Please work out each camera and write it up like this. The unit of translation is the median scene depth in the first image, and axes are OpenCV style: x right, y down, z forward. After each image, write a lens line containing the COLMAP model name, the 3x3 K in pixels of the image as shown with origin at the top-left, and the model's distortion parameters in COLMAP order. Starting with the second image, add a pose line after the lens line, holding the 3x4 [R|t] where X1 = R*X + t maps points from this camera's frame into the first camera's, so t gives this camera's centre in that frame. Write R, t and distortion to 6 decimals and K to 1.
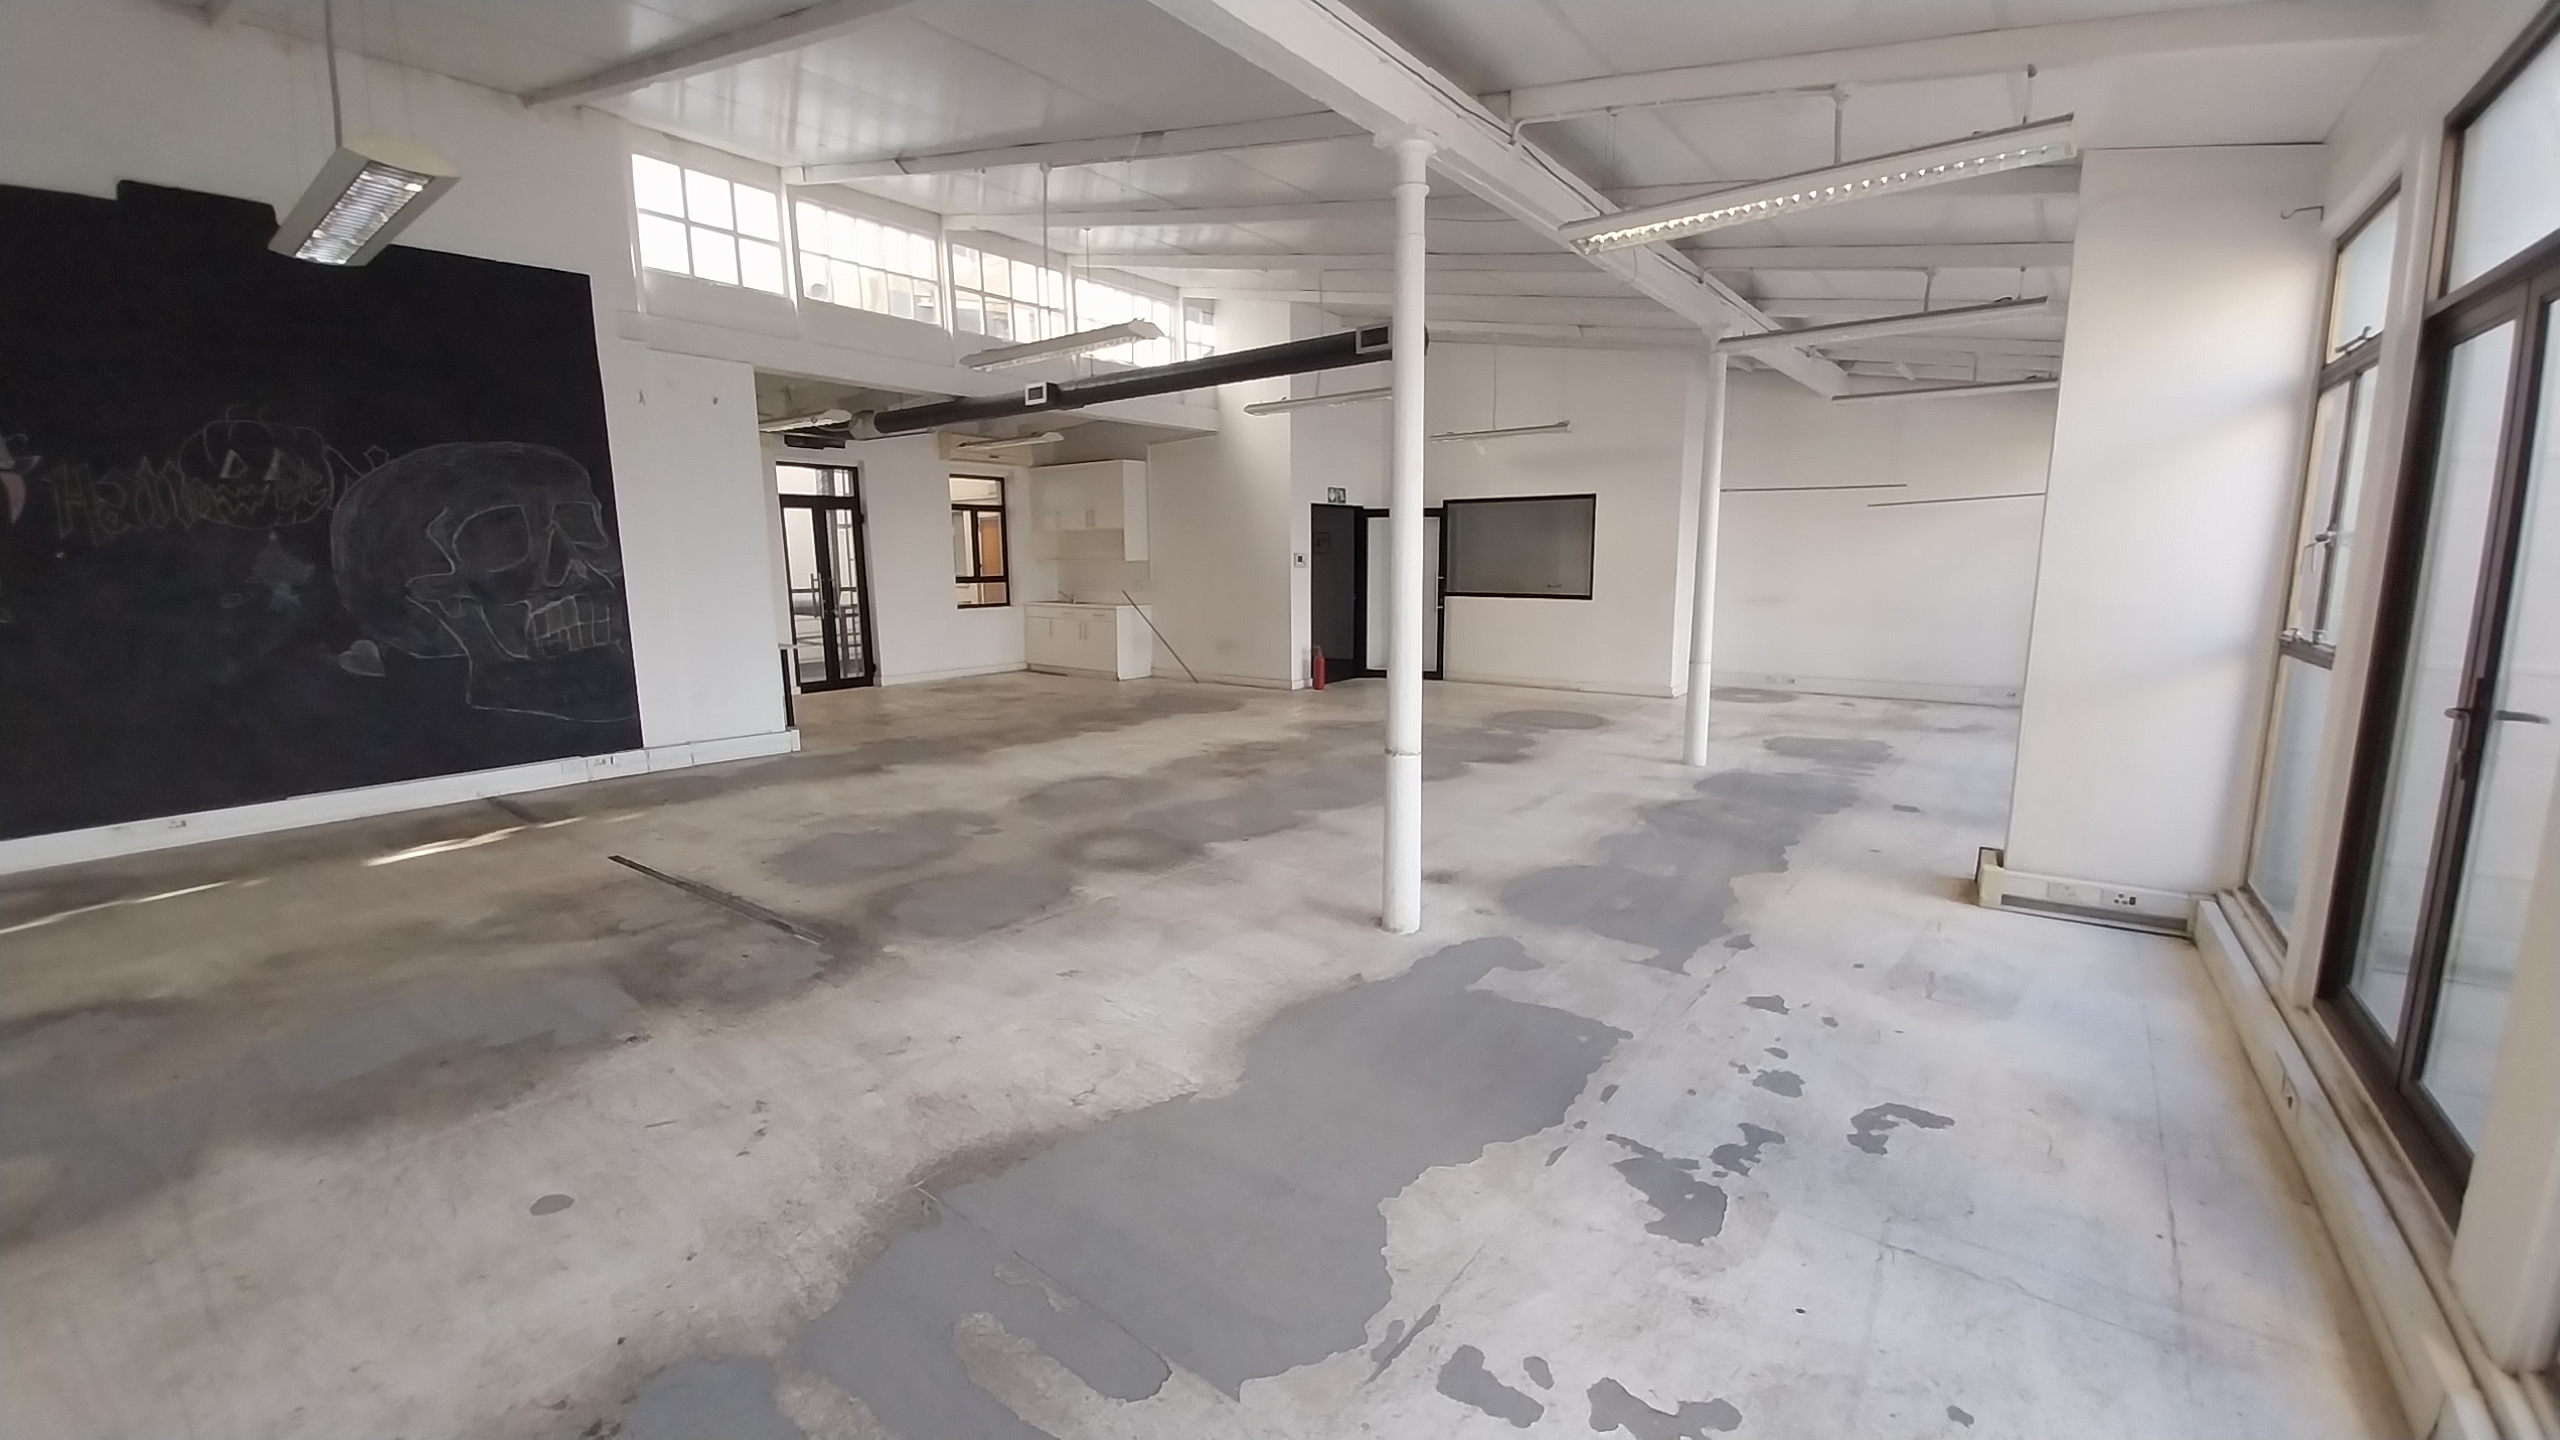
lens RADIAL K [[1006.0, 0, 1277.0], [0, 1006.0, 722.5], [0, 0, 1]] dist [0.019232, -0.013939]
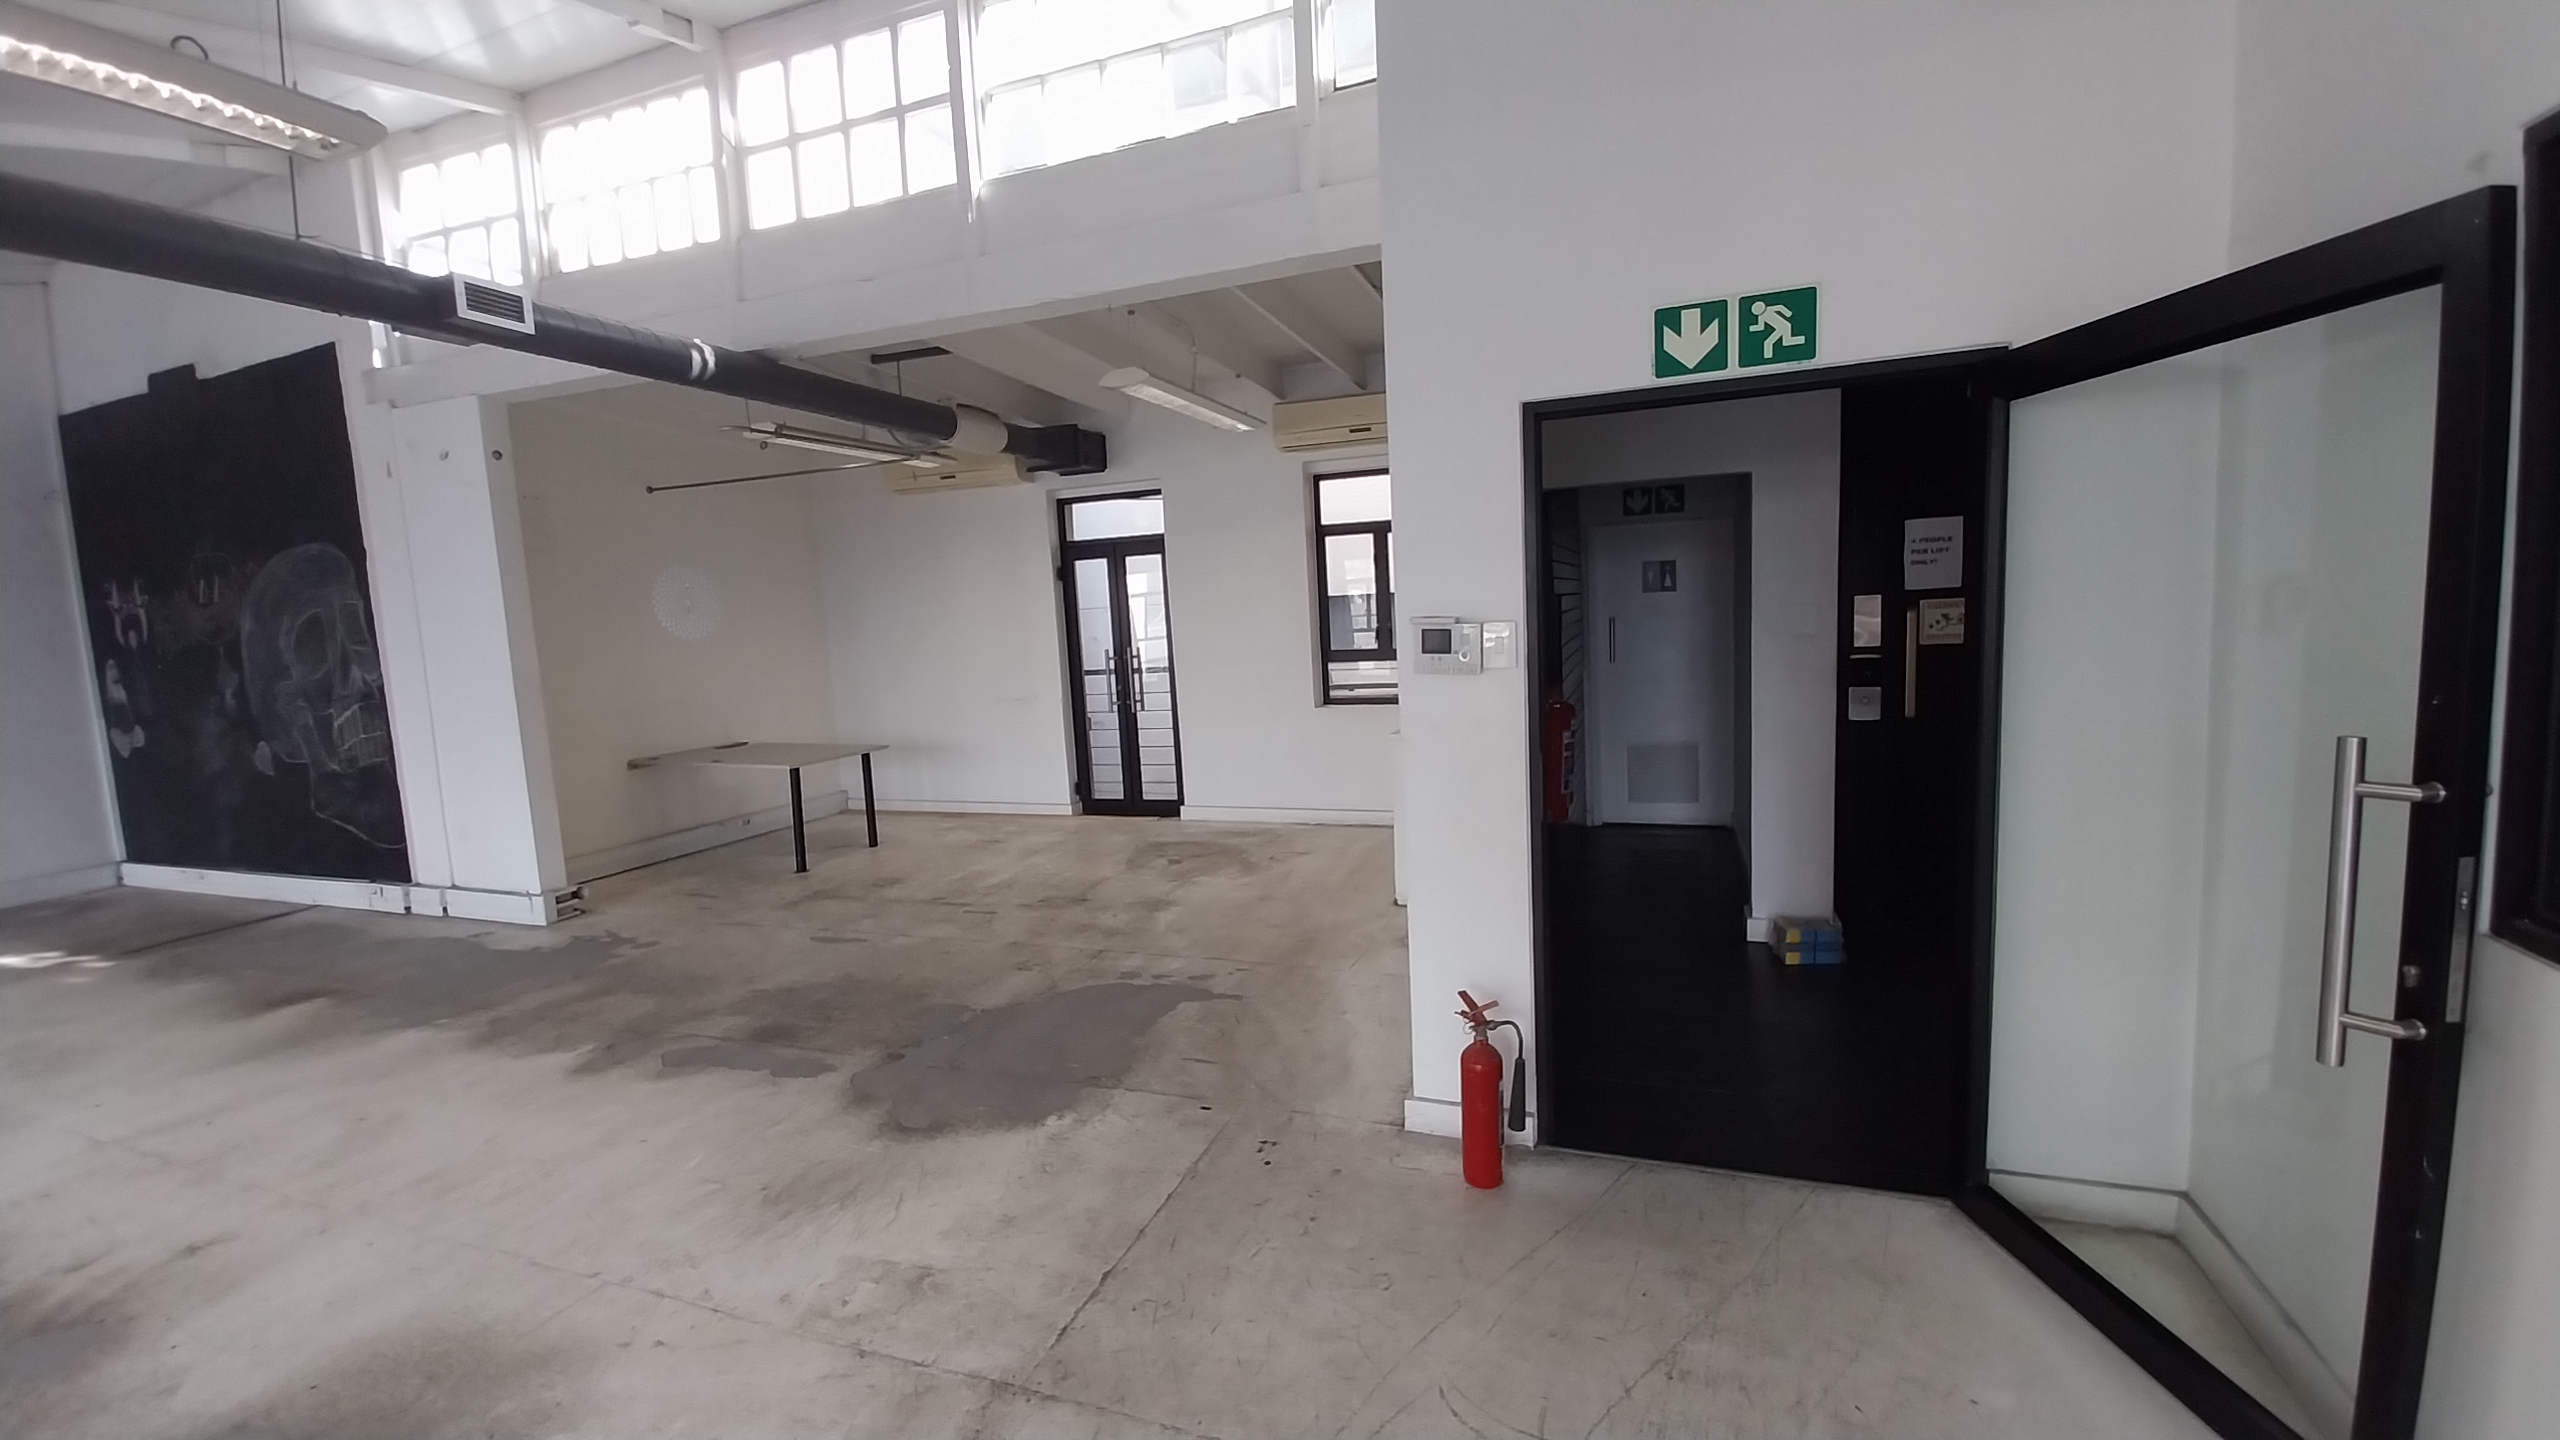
lens RADIAL K [[999.8, 0, 1289.3], [0, 999.8, 720.1], [0, 0, 1]] dist [0.024923, -0.016582]
pose [[0.318377, 0.092653, -0.943426, 0.491310], [-0.110414, 0.992063, 0.060168, -0.305831], [0.941512, 0.085012, 0.326080, 1.768907]]
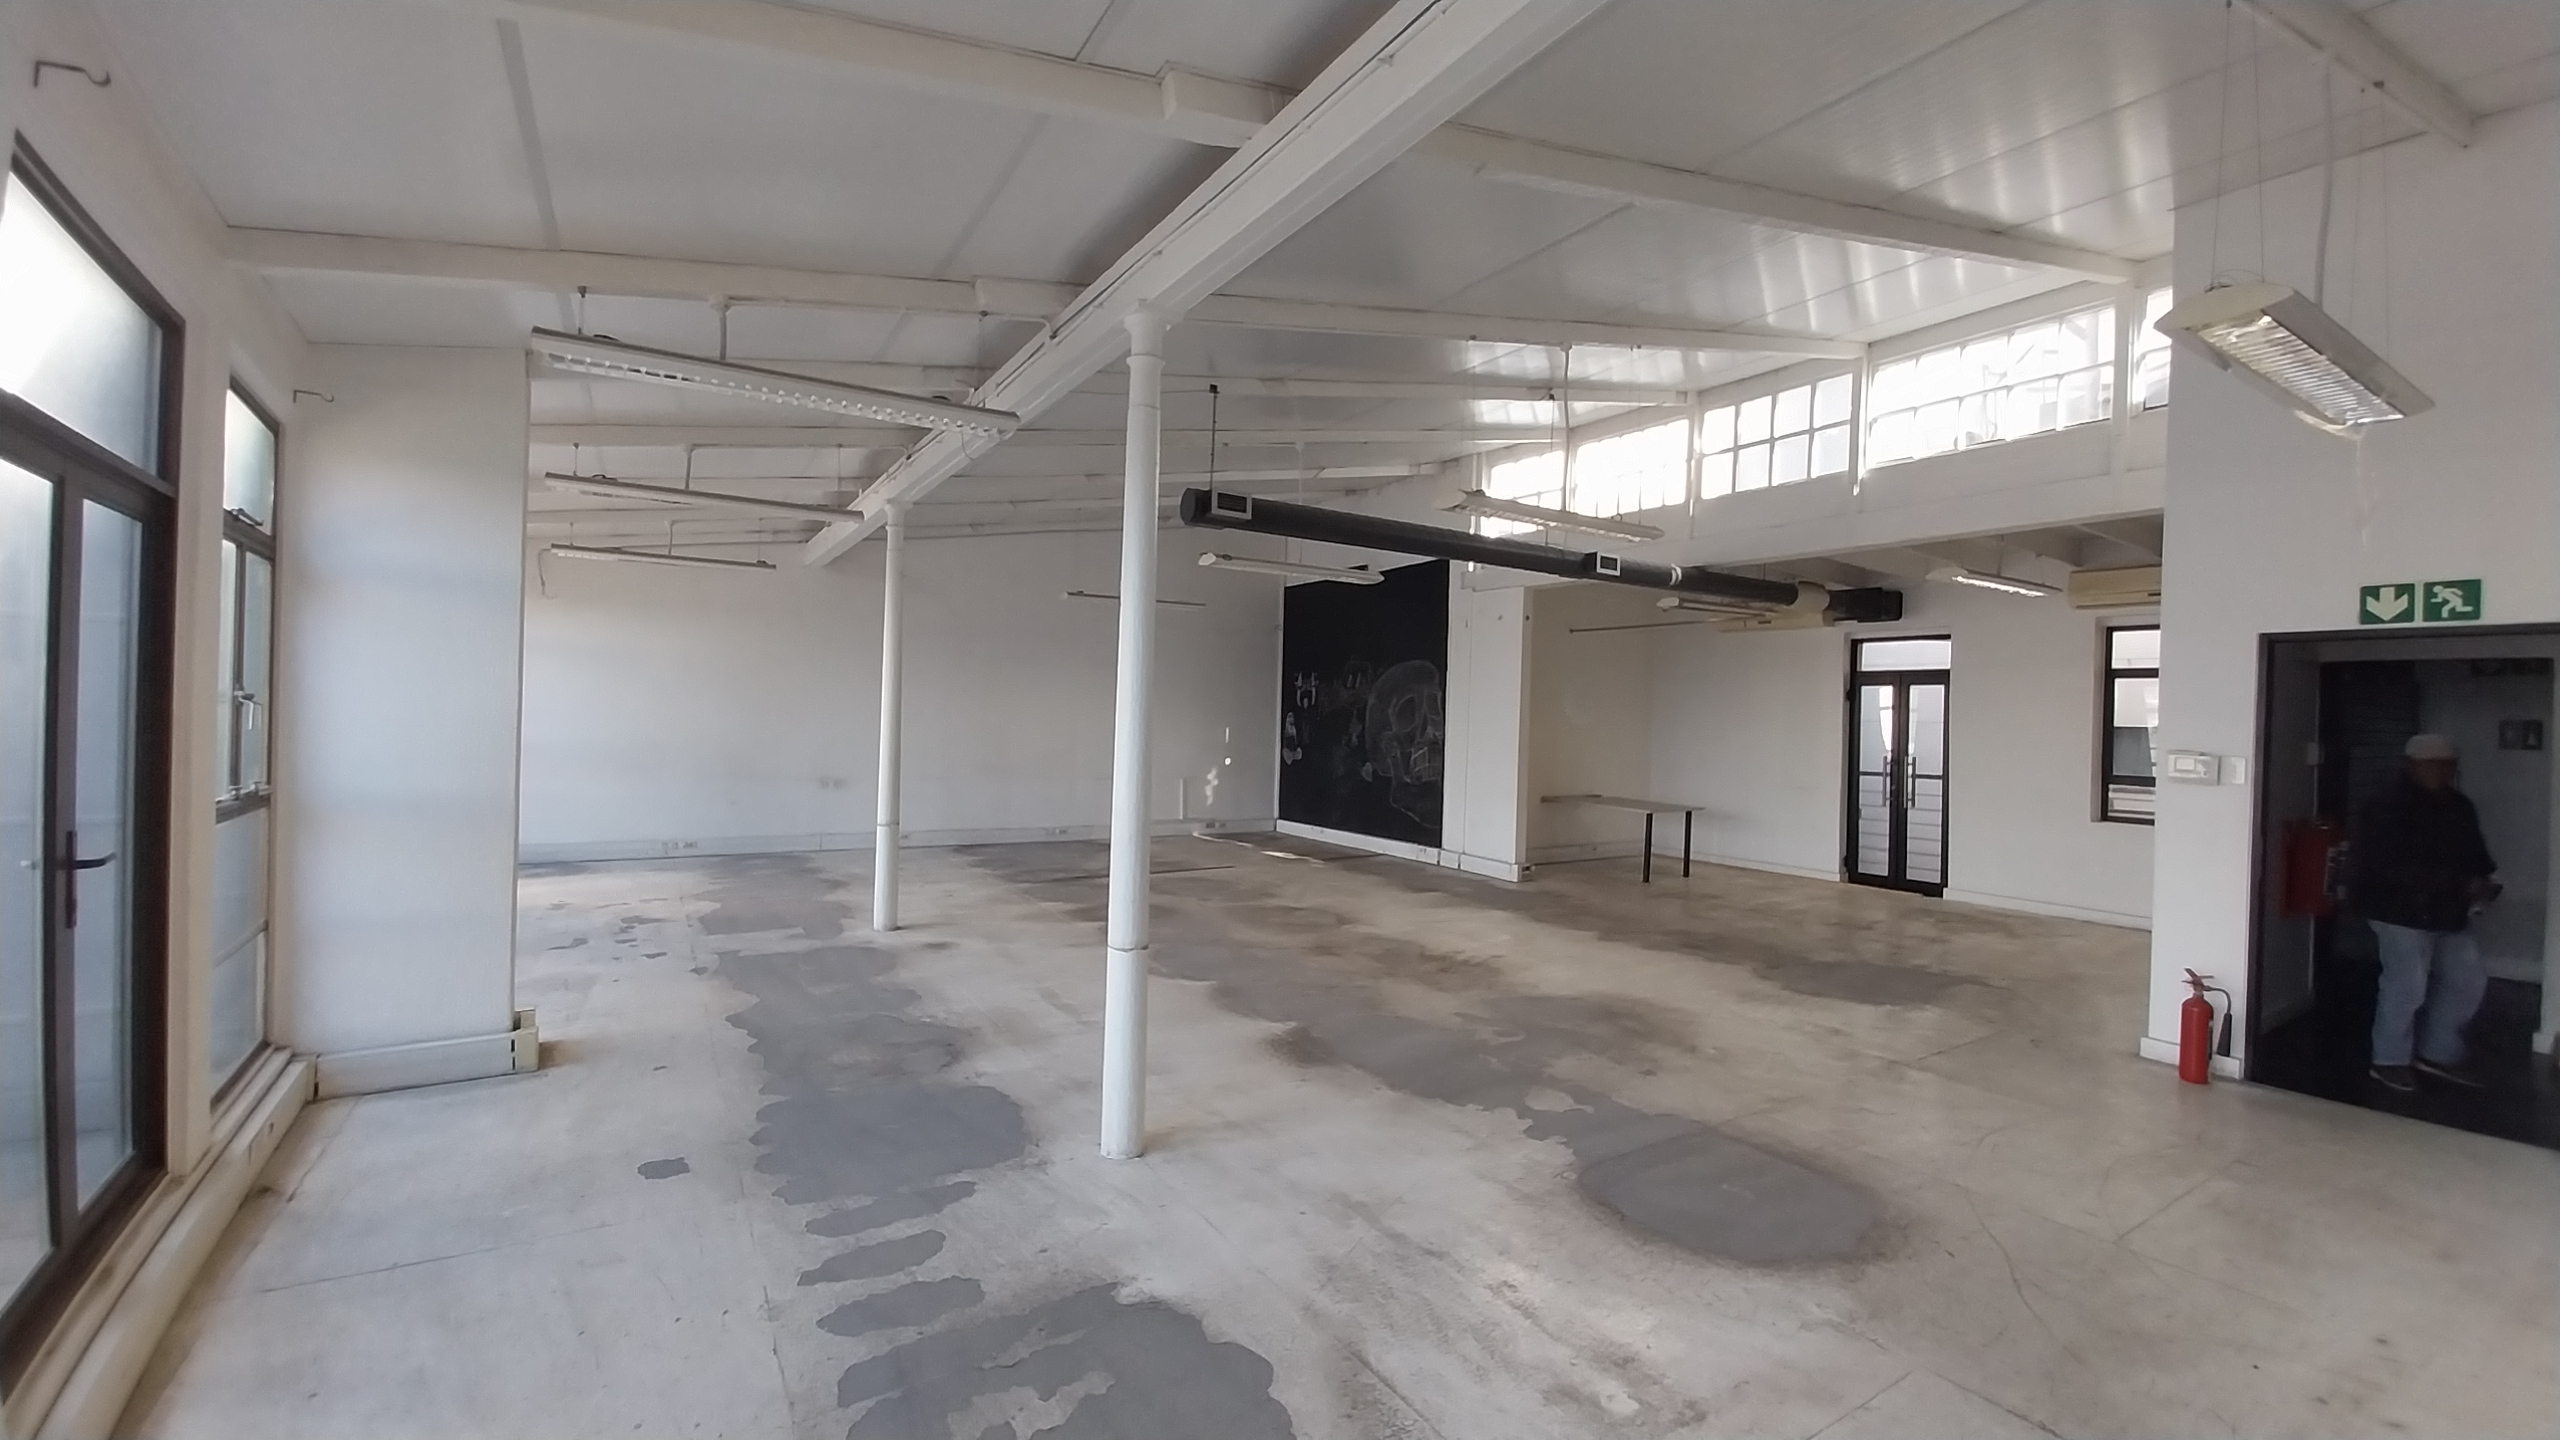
lens RADIAL K [[999.8, 0, 1289.3], [0, 999.8, 720.1], [0, 0, 1]] dist [0.024923, -0.016582]
pose [[-0.321509, 0.000978, -0.946906, 1.109904], [-0.180876, 0.981523, 0.062427, -0.275091], [0.929471, 0.191344, -0.315392, 1.546548]]
